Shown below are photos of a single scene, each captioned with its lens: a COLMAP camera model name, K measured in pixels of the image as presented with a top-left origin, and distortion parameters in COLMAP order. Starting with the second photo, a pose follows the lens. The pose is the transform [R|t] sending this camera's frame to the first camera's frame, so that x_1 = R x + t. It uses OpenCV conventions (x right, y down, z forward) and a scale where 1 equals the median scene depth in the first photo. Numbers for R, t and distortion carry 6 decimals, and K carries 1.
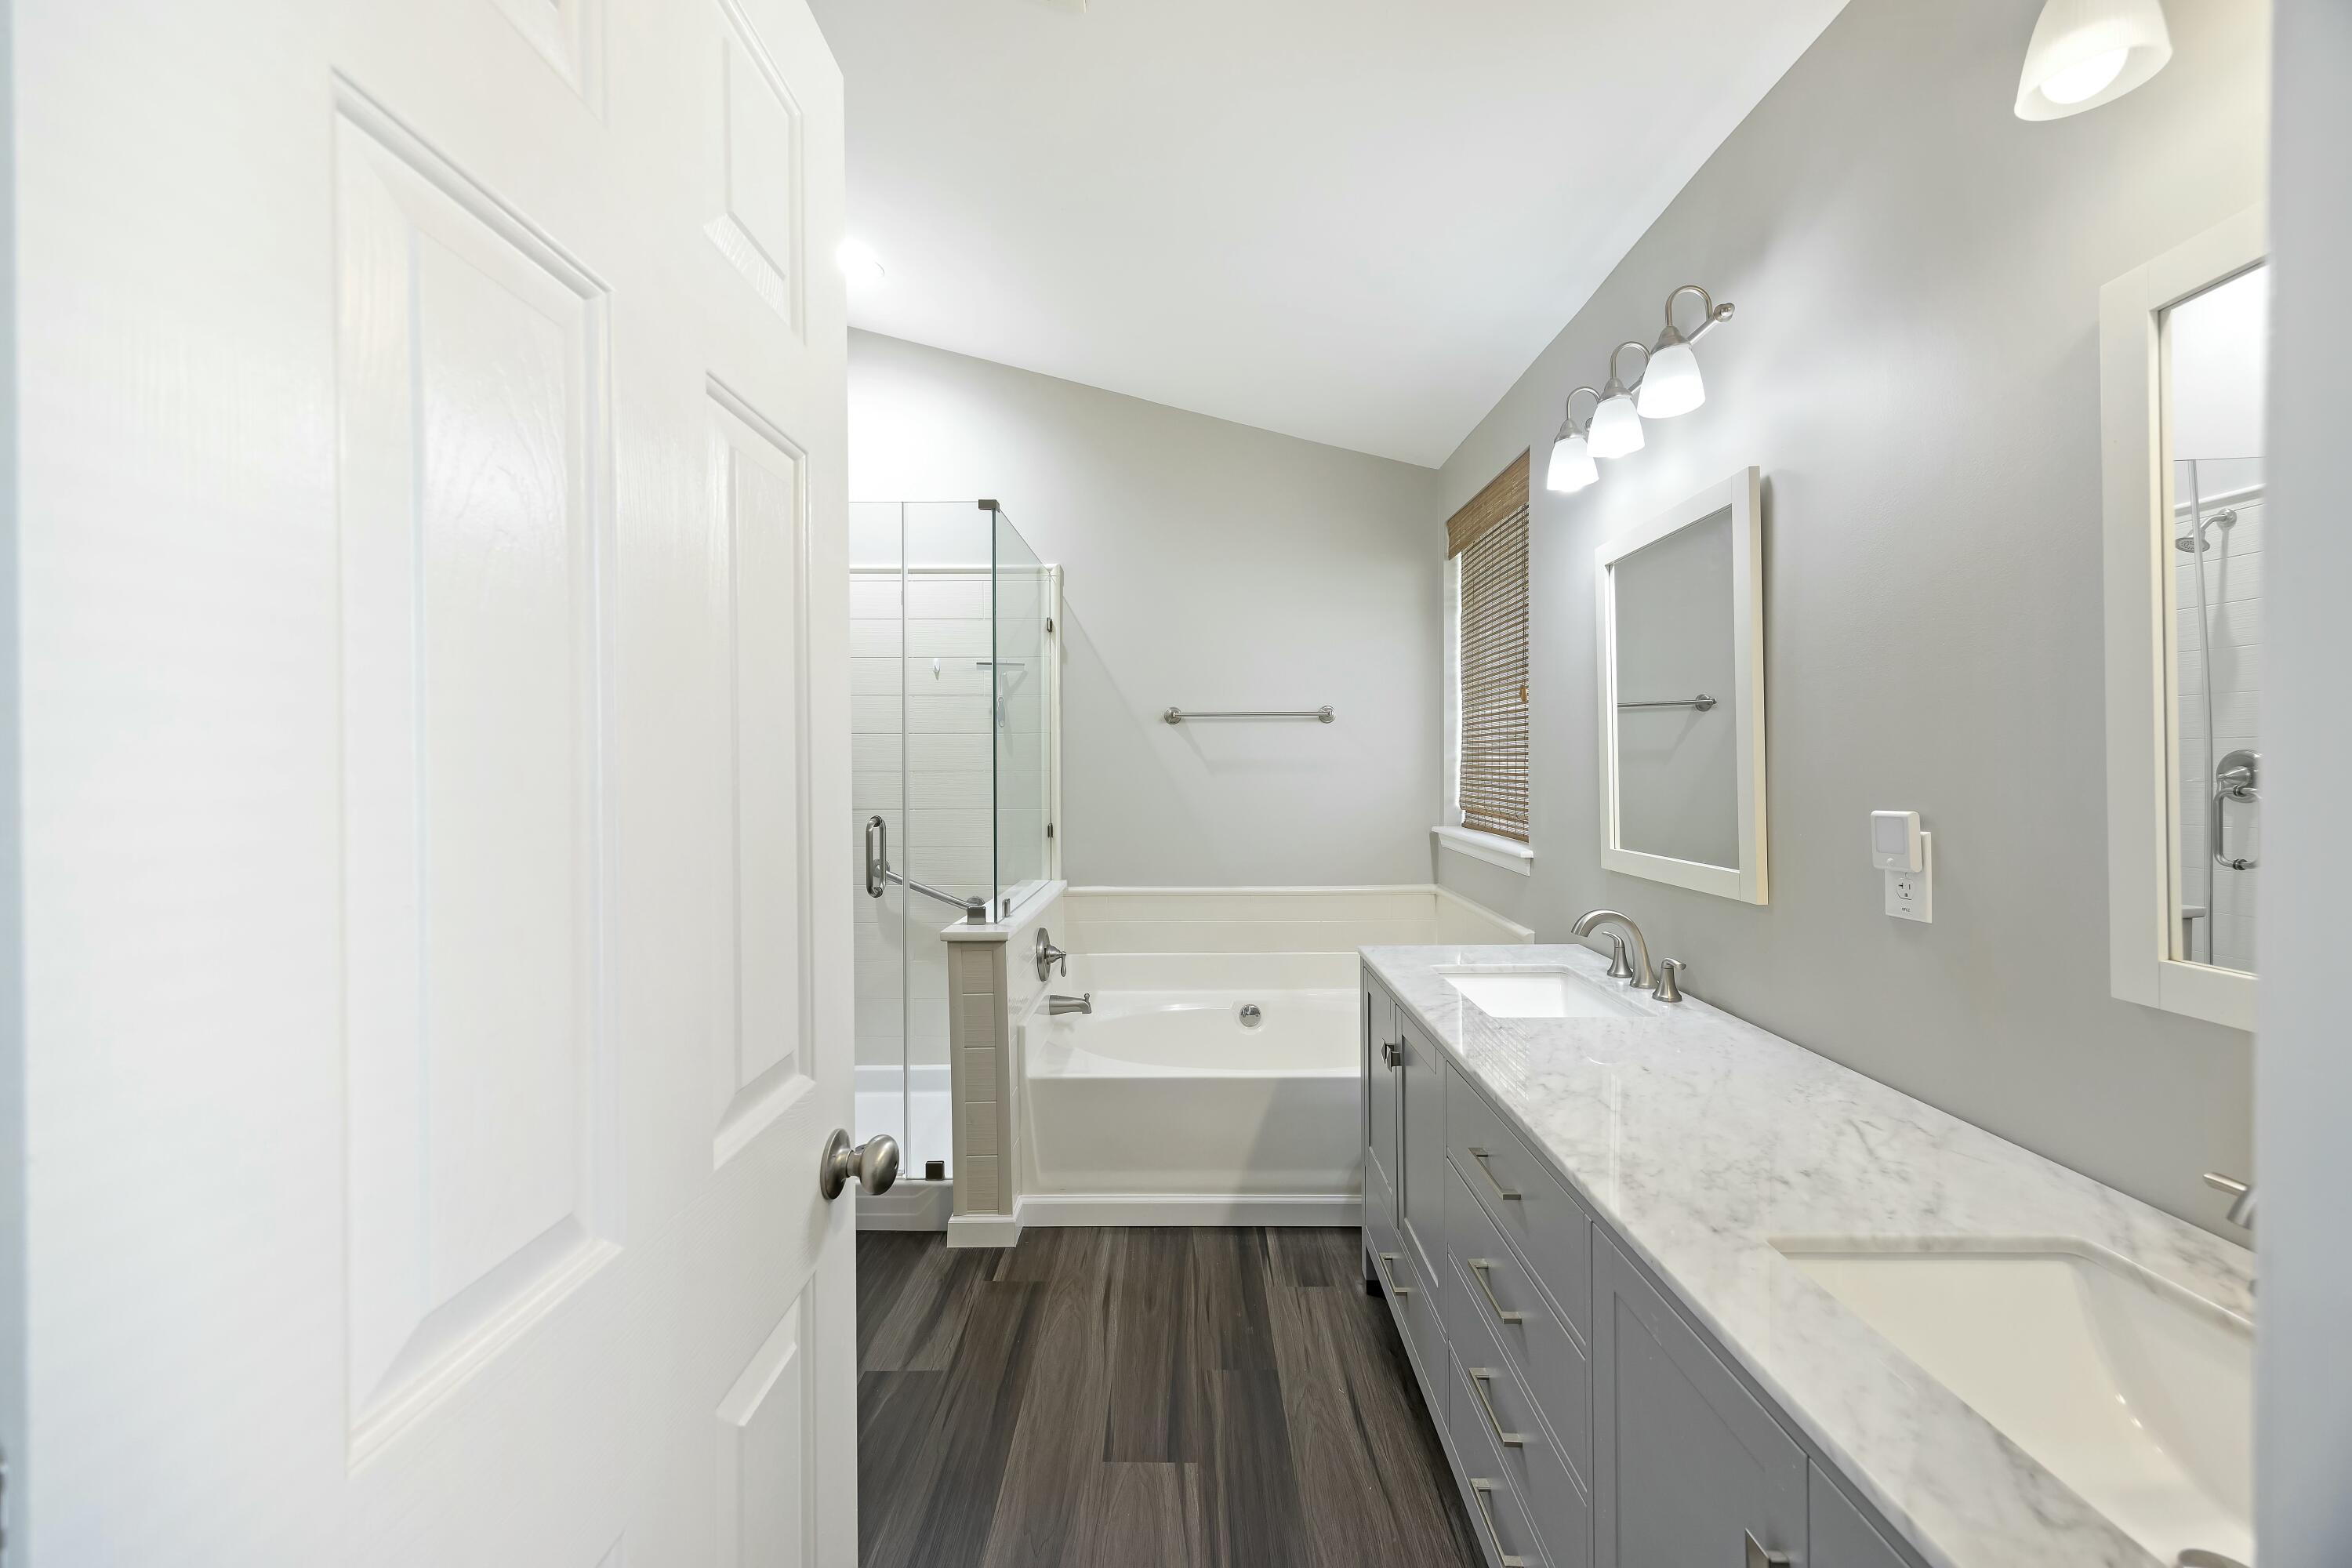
lens RADIAL K [[932.3, 0, 1176.0], [0, 932.3, 784.0], [0, 0, 1]] dist [0.000034, 0.000414]
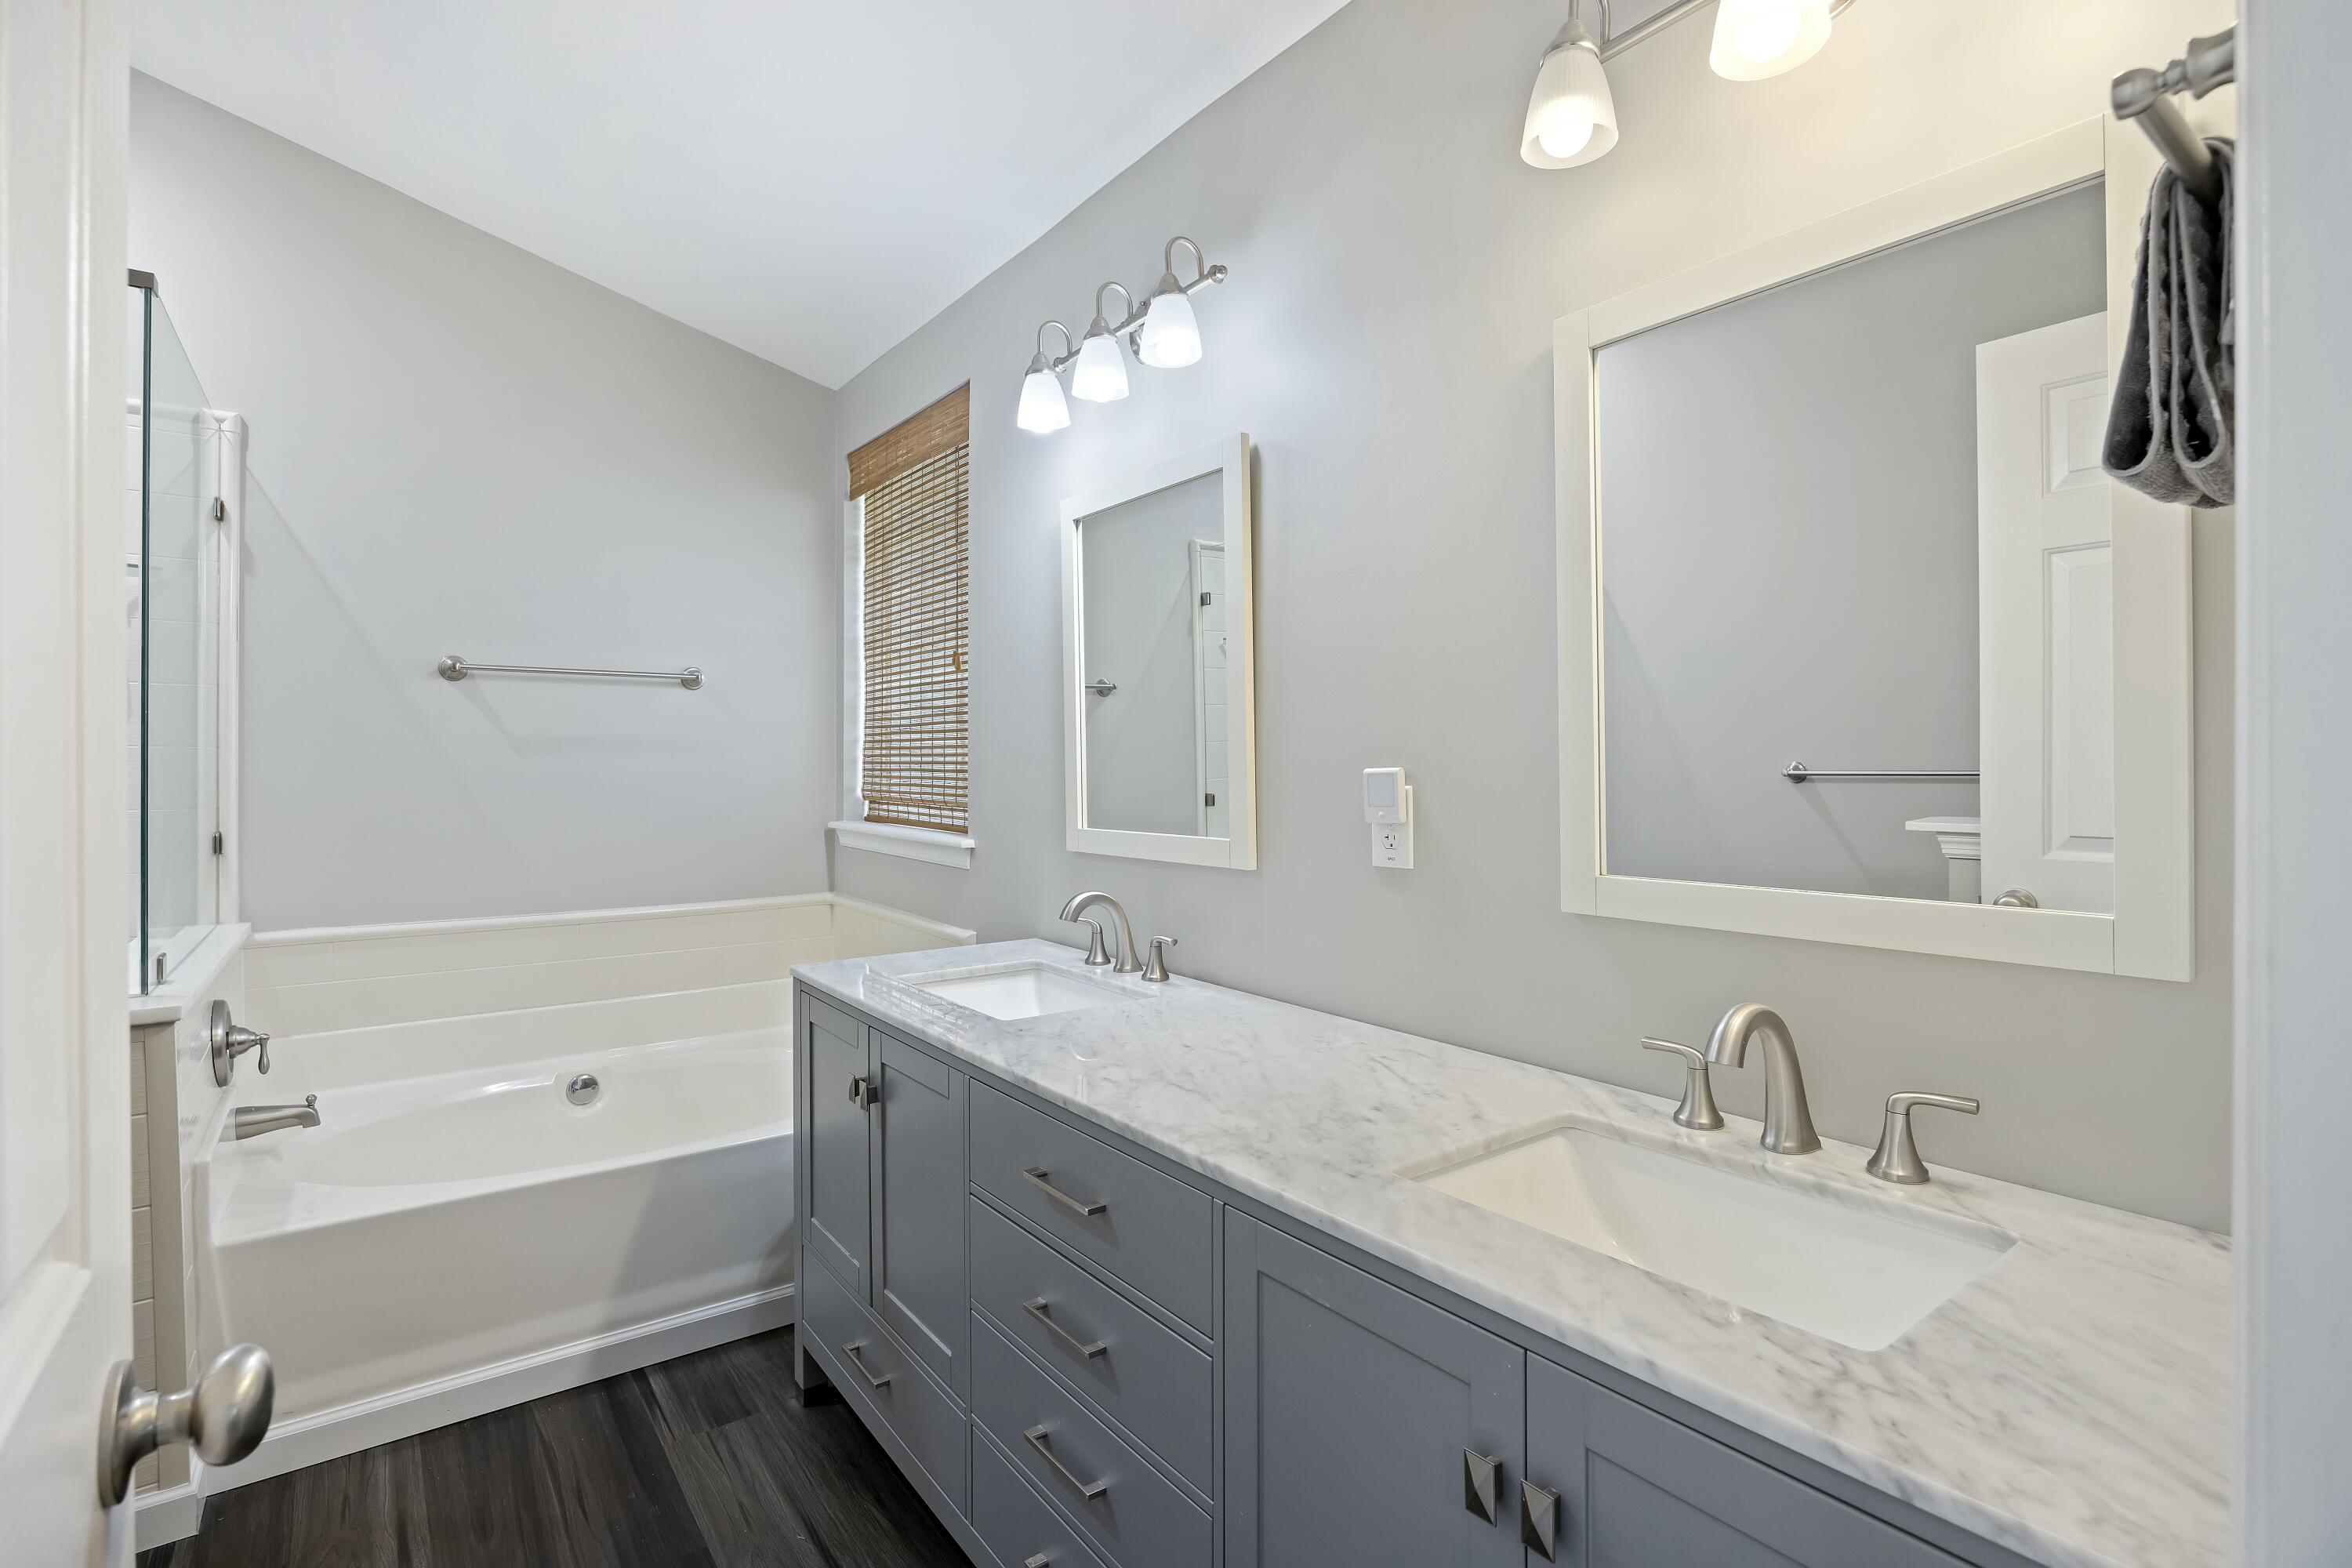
lens RADIAL K [[1089.6, 0, 1171.8], [0, 1089.6, 778.4], [0, 0, 1]] dist [-0.015442, 0.000746]
pose [[0.792325, -0.000241, 0.610099, -0.104411], [0.007404, 0.999930, -0.009220, 0.027363], [-0.610054, 0.011822, 0.792272, 0.080537]]
